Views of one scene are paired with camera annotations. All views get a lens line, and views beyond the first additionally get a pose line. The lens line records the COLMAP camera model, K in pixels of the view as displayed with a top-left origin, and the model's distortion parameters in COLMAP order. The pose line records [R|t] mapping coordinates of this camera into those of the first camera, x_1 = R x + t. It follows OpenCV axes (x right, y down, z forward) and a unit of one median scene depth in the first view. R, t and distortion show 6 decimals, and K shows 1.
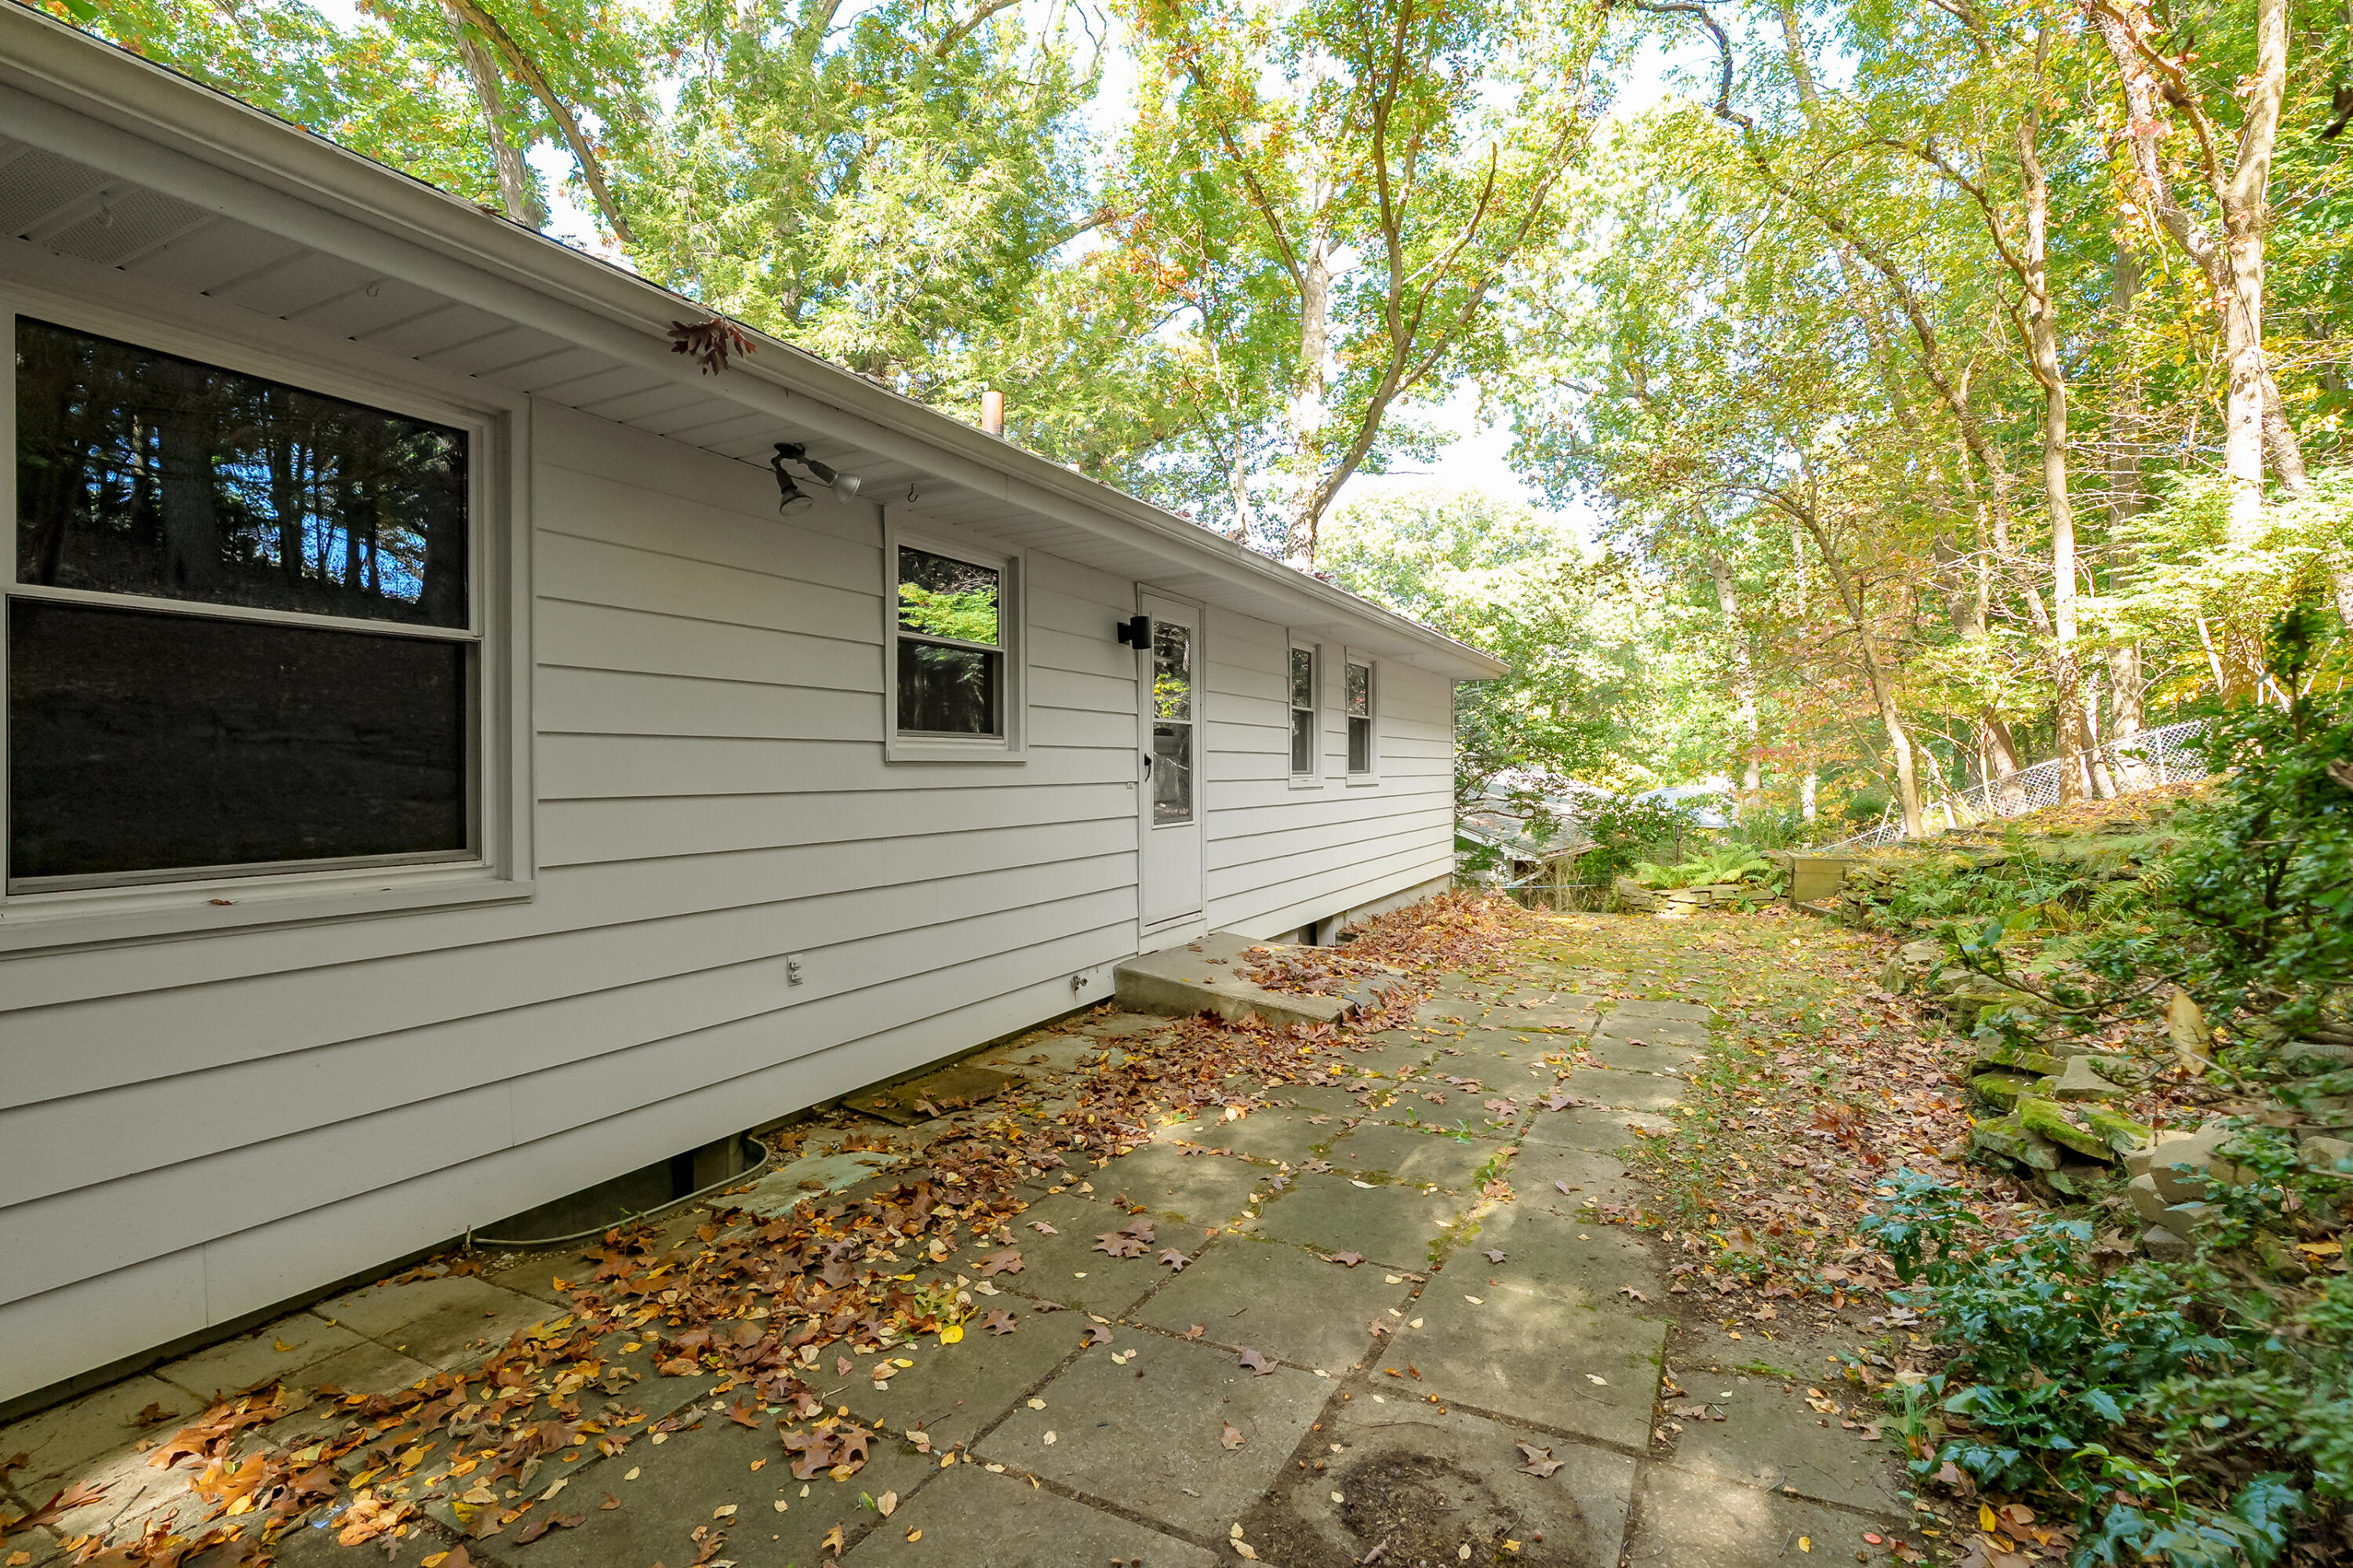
lens RADIAL K [[1114.4, 0, 1170.4], [0, 1114.4, 768.2], [0, 0, 1]] dist [-0.006525, 0.000304]
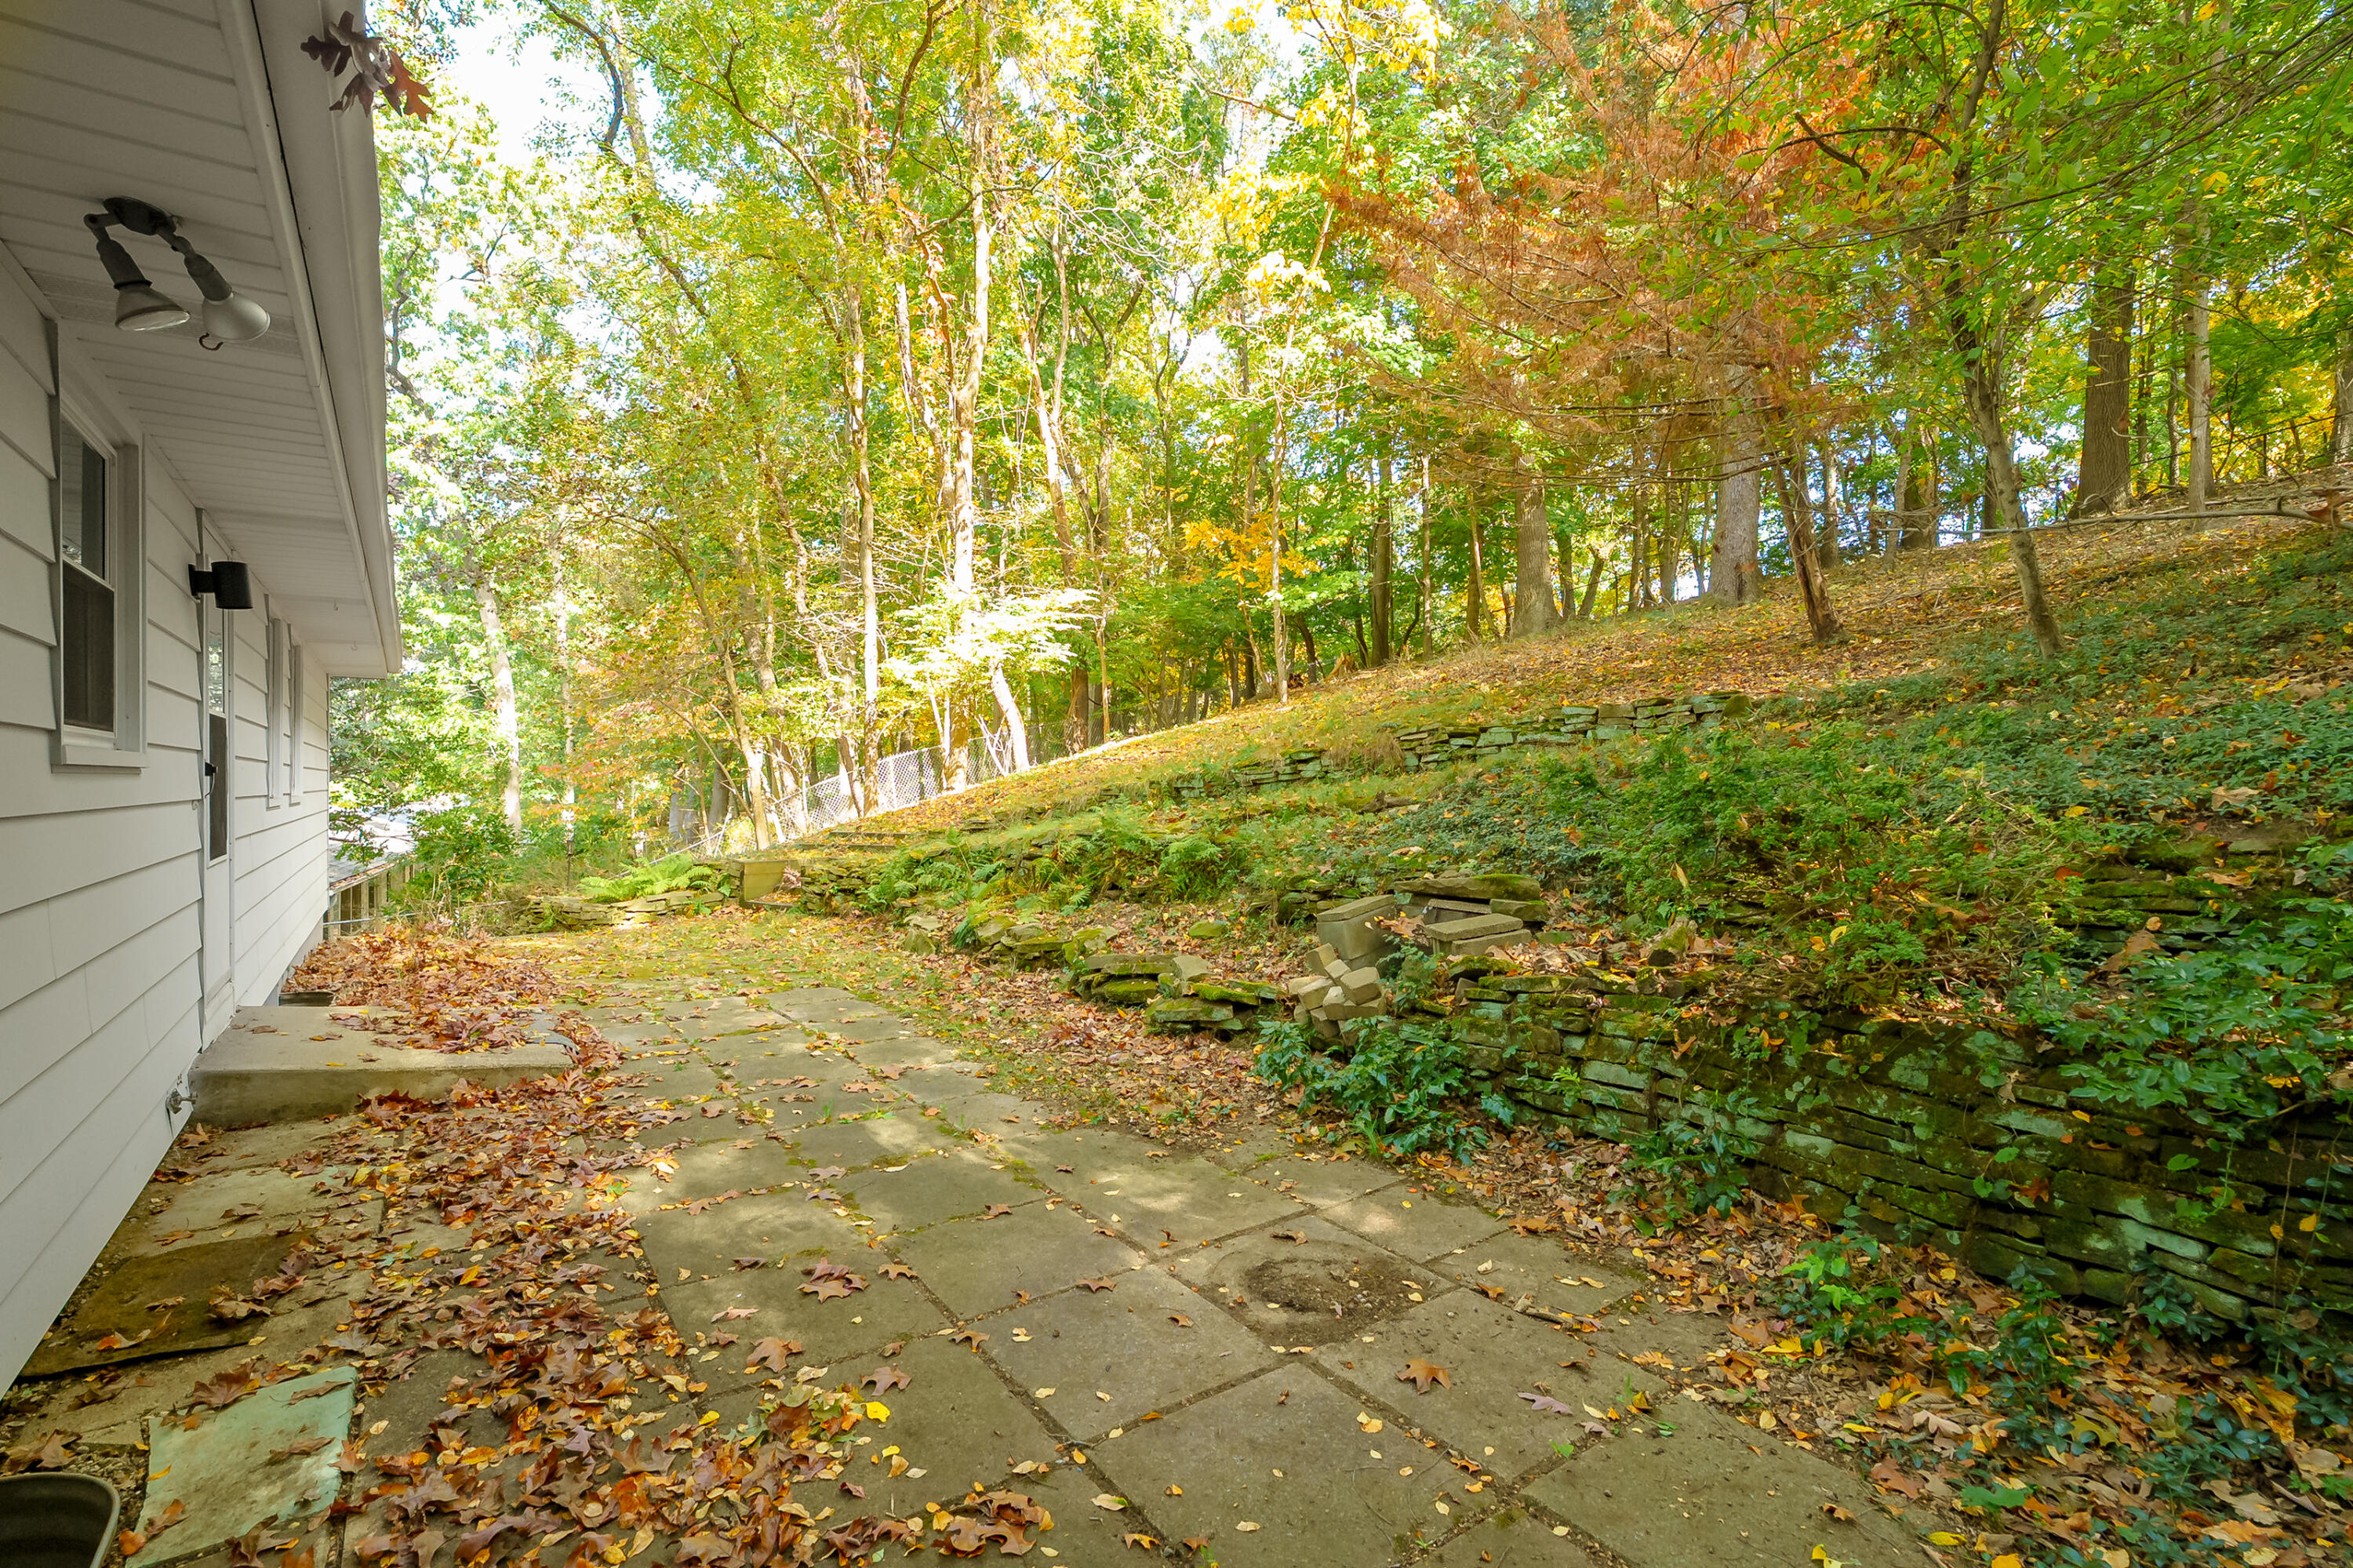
lens RADIAL K [[1086.3, 0, 1169.0], [0, 1086.3, 783.8], [0, 0, 1]] dist [-0.004164, 0.001352]
pose [[0.440412, 0.004616, 0.897784, -0.593295], [-0.004093, 0.999987, -0.003134, 0.004398], [-0.897786, -0.002294, 0.440425, 0.273781]]
